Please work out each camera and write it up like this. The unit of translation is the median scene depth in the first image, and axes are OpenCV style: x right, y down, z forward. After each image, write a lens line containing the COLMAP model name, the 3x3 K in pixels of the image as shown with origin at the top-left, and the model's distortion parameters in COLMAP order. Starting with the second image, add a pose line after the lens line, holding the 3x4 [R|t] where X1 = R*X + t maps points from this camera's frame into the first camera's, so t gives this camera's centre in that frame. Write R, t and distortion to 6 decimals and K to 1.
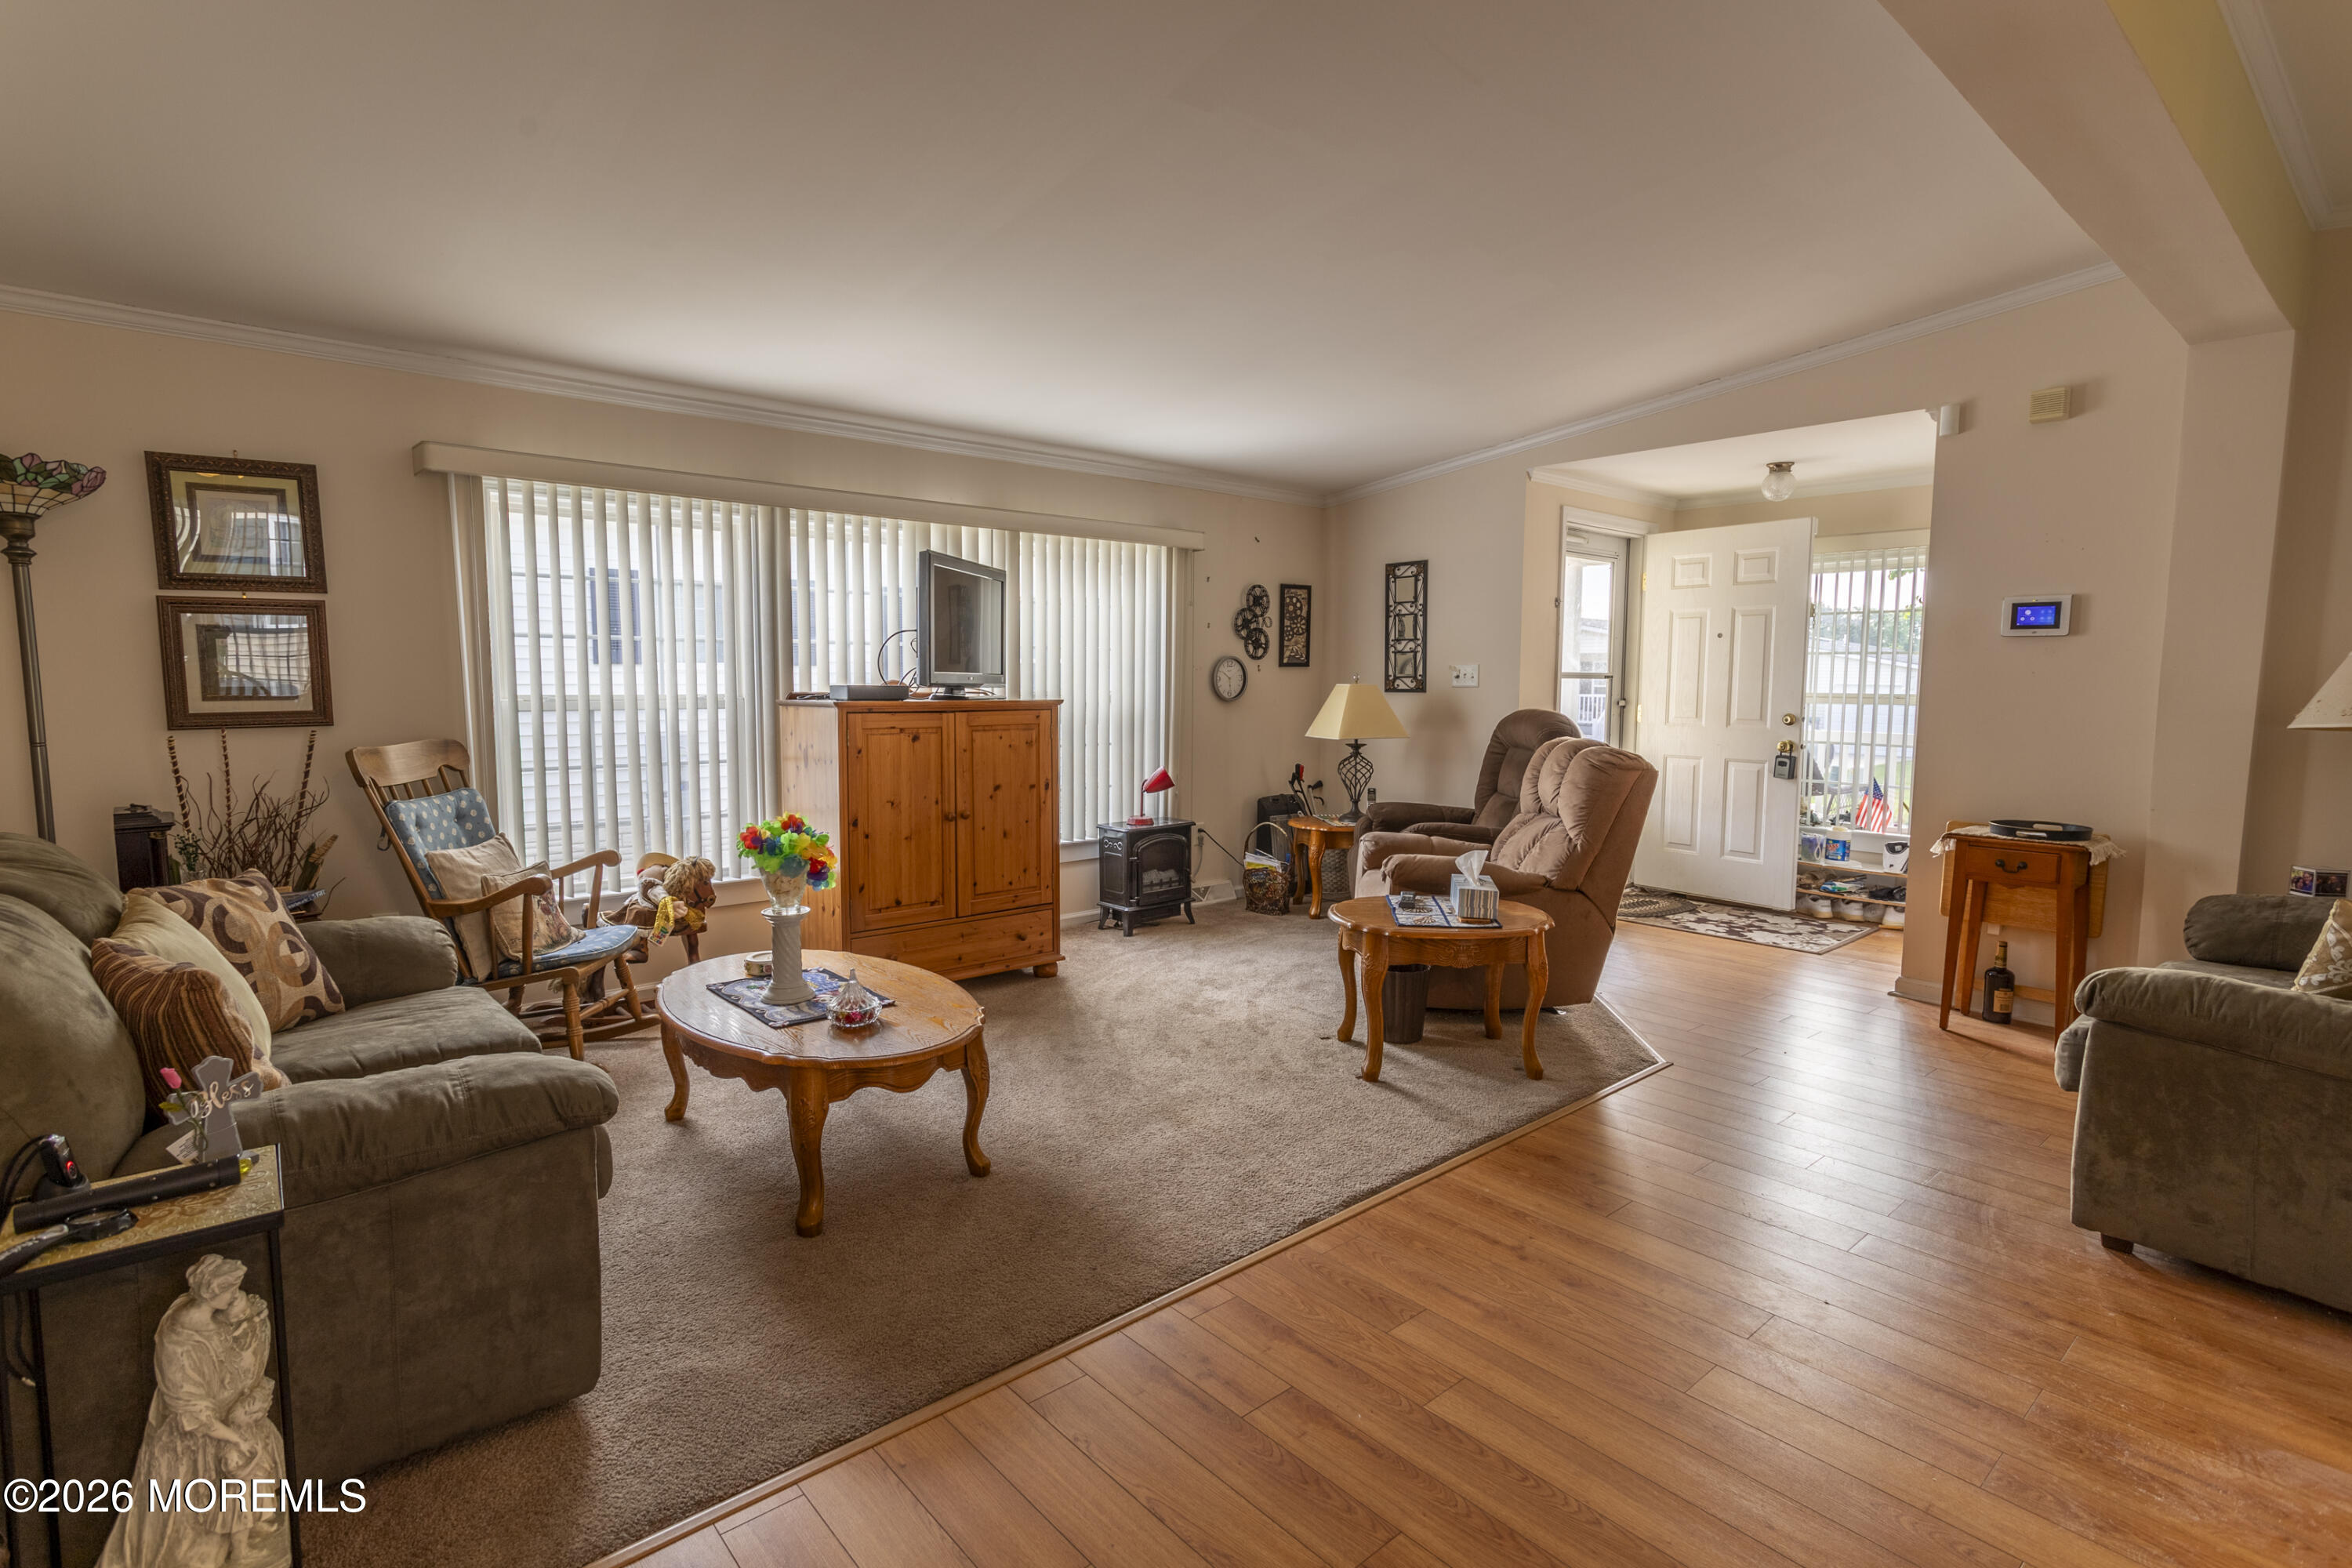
lens RADIAL K [[1134.1, 0, 1170.7], [0, 1134.1, 776.9], [0, 0, 1]] dist [0.004788, 0.001858]
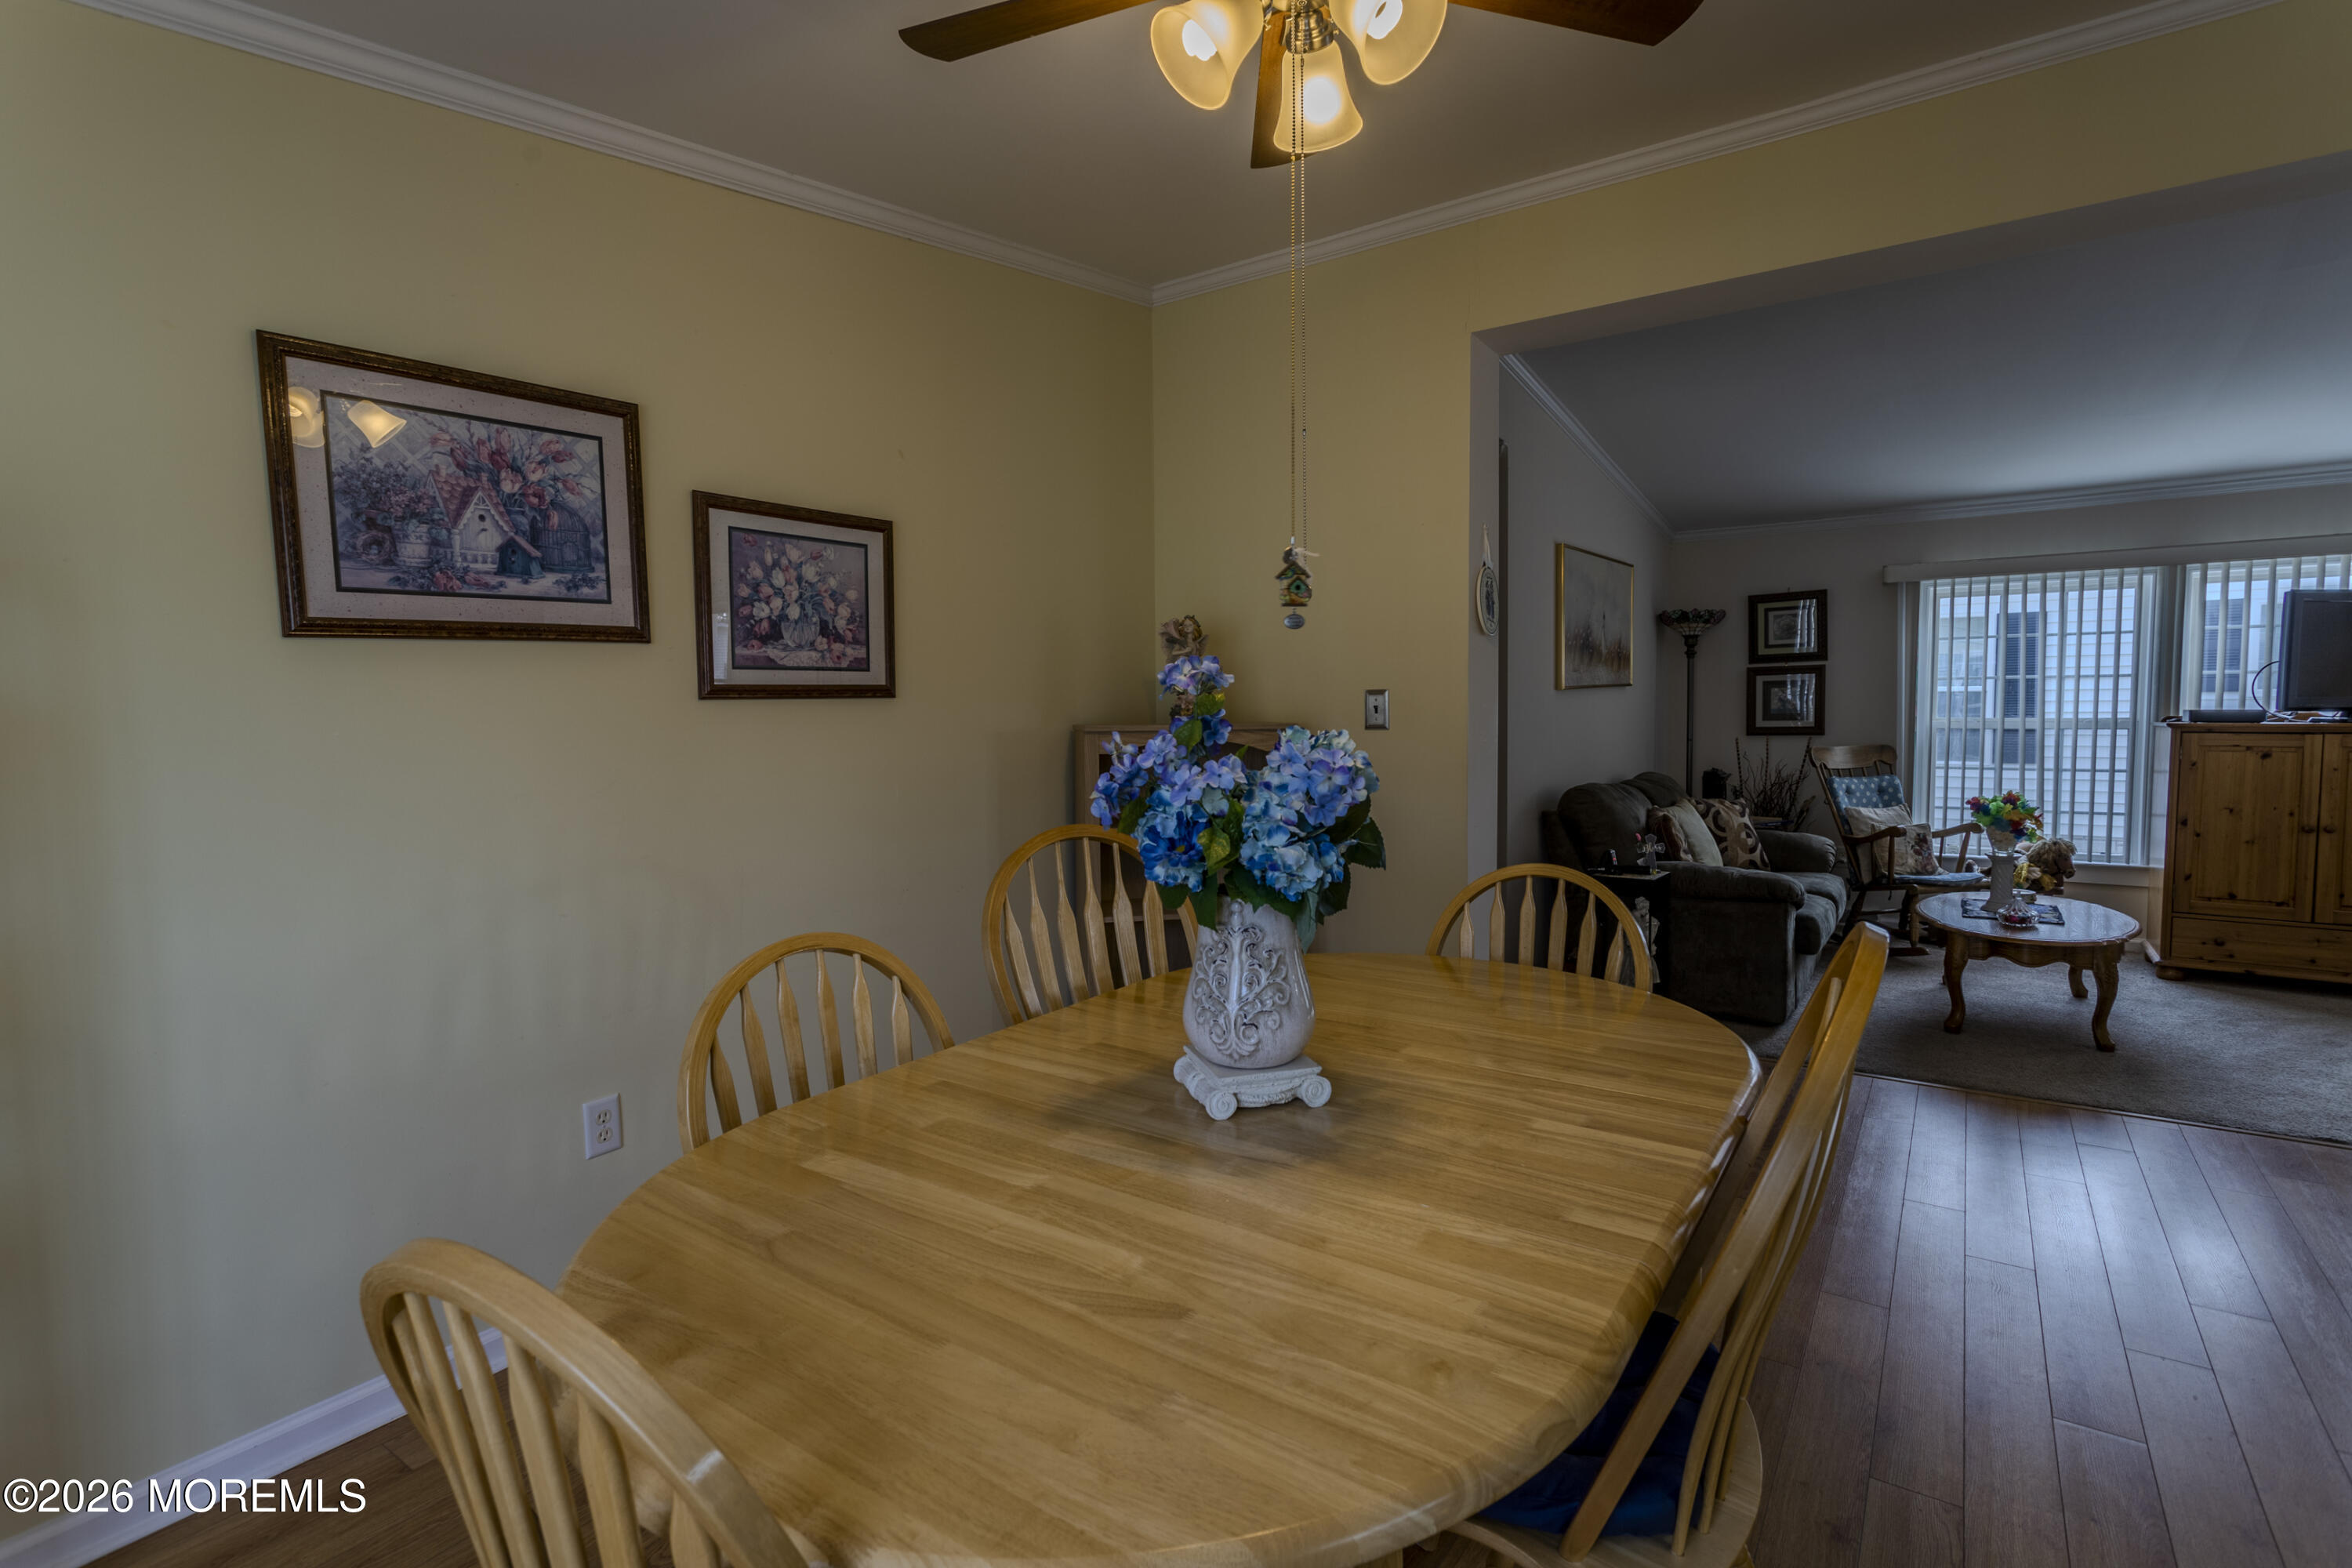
lens RADIAL K [[1134.1, 0, 1170.7], [0, 1134.1, 776.9], [0, 0, 1]] dist [0.004788, 0.001858]
pose [[0.244491, 0.049559, -0.968384, 0.699872], [-0.075776, 0.996615, 0.031873, 0.038595], [0.966686, 0.065588, 0.247419, -0.394578]]
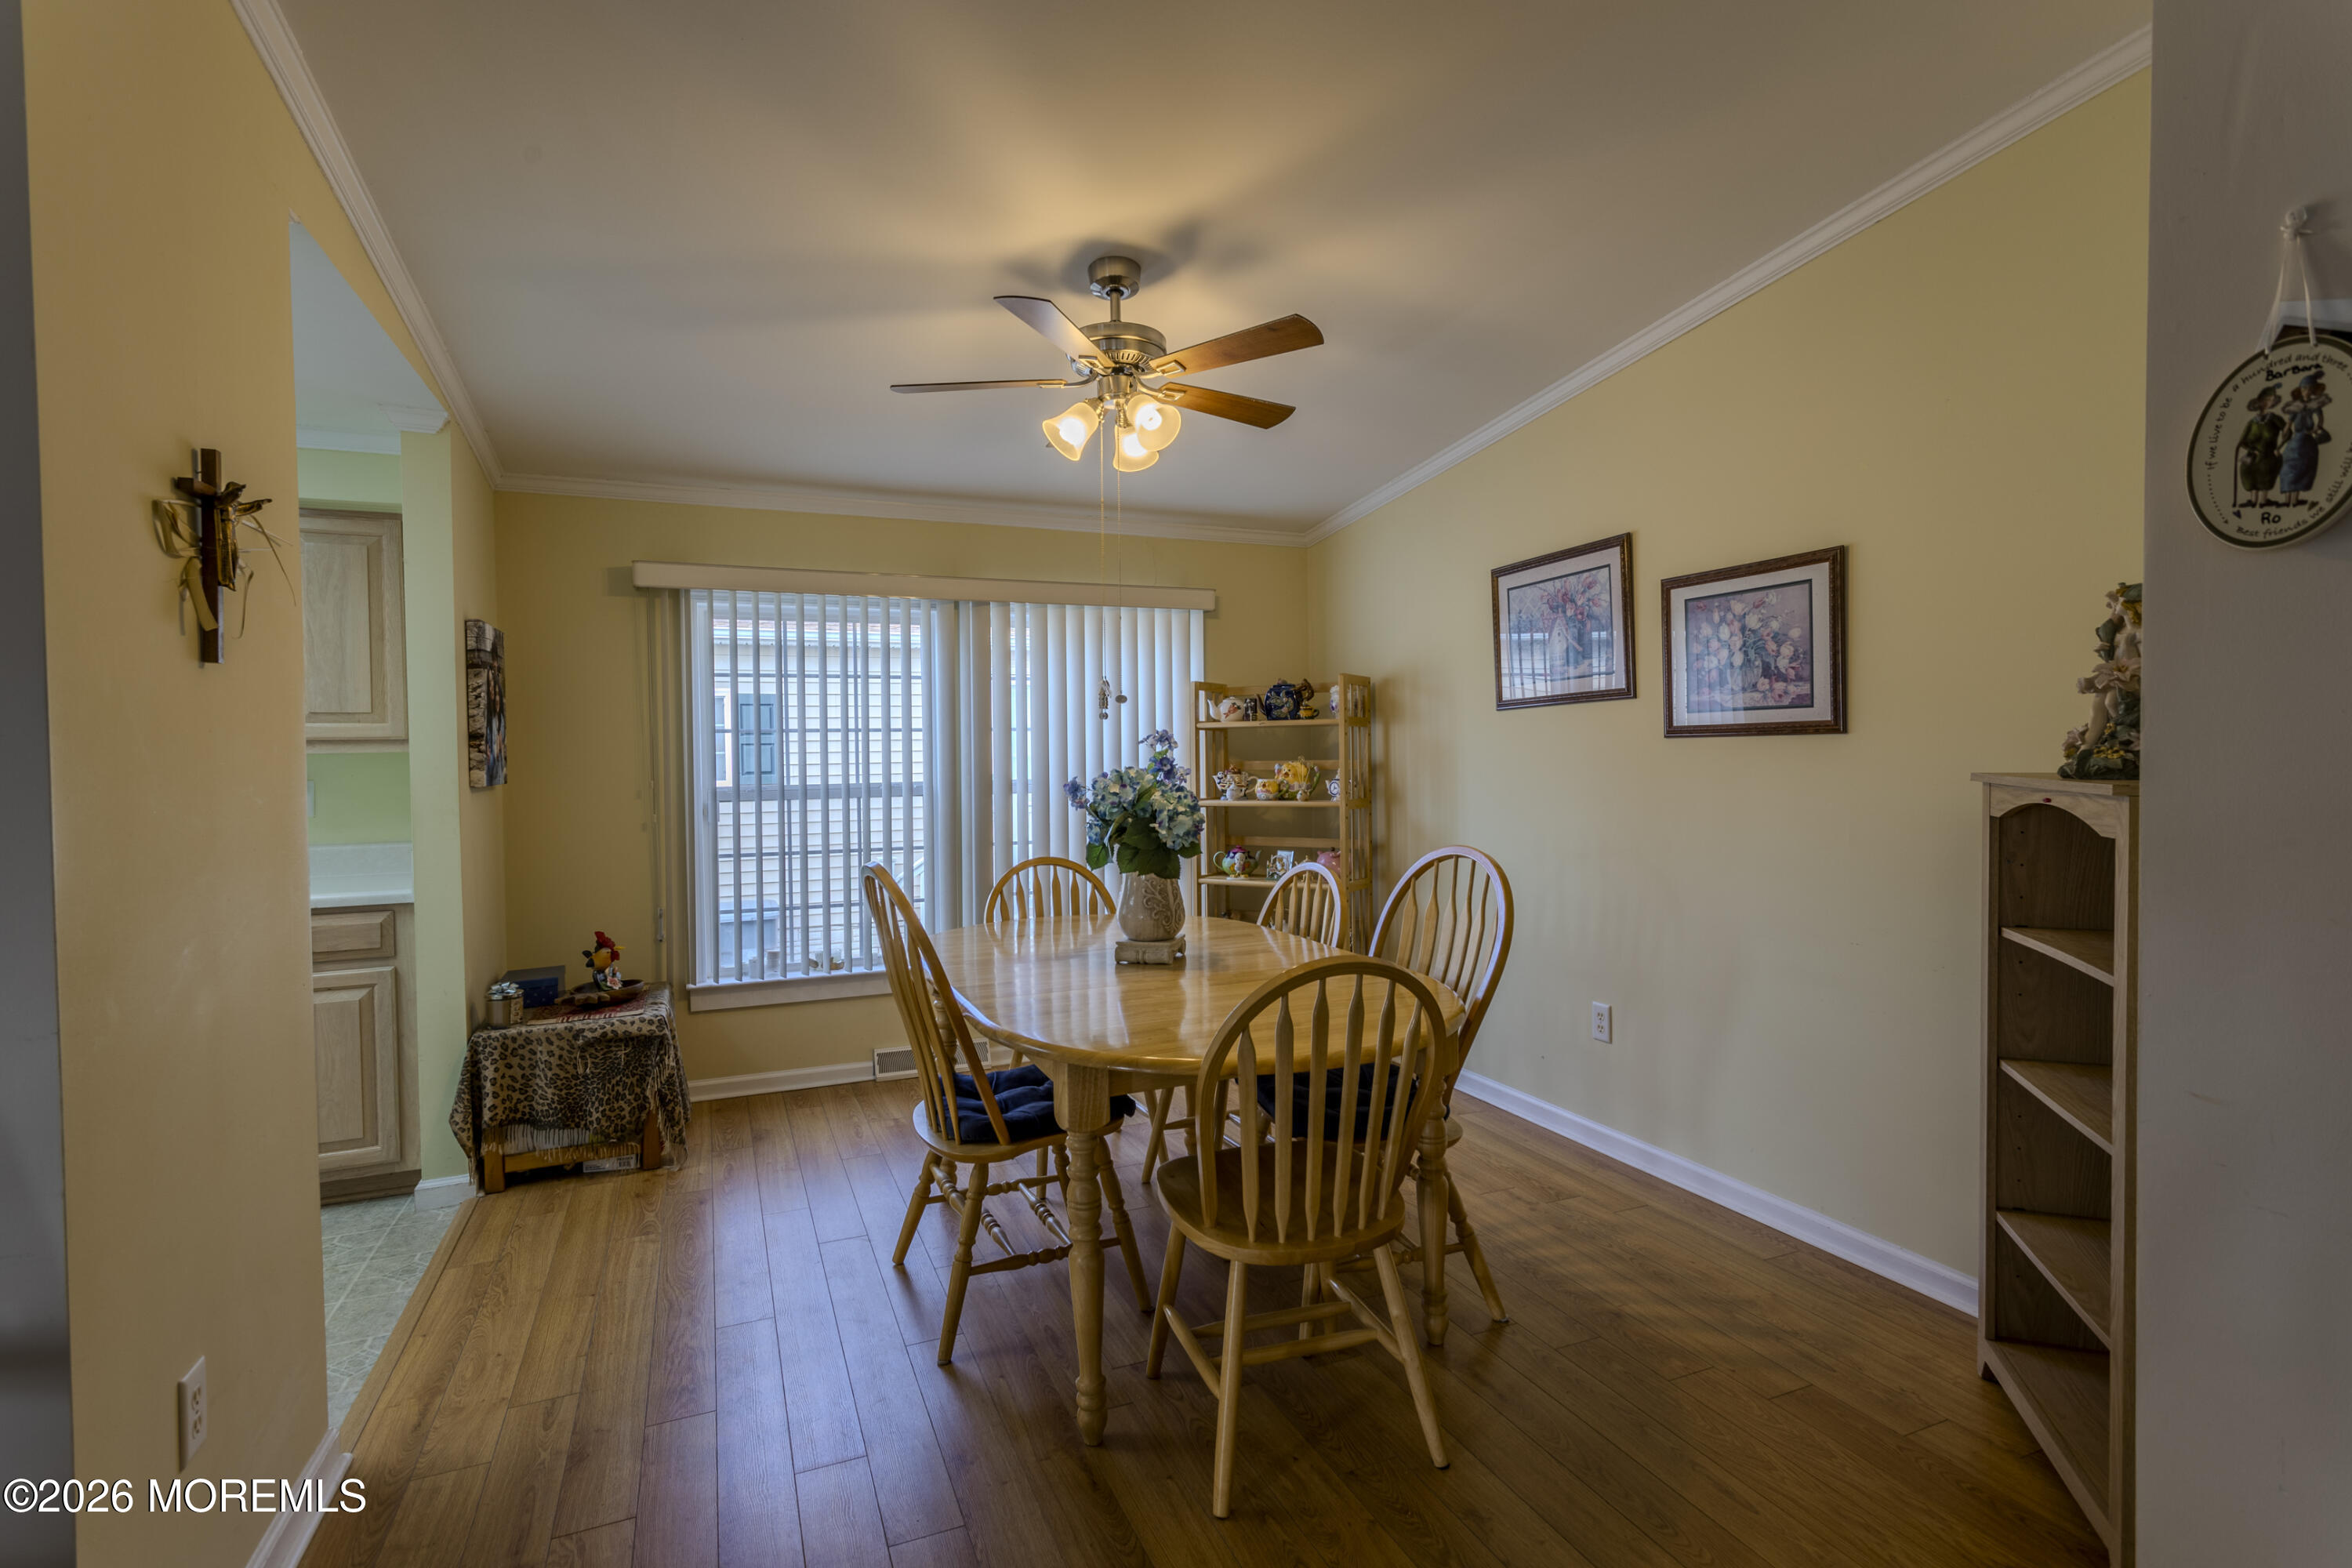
lens RADIAL K [[1134.1, 0, 1170.7], [0, 1134.1, 776.9], [0, 0, 1]] dist [0.004788, 0.001858]
pose [[-0.951709, -0.002751, 0.306988, 0.052203], [0.034555, 0.992646, 0.116020, -0.052597], [-0.305049, 0.121026, -0.944615, 0.477960]]
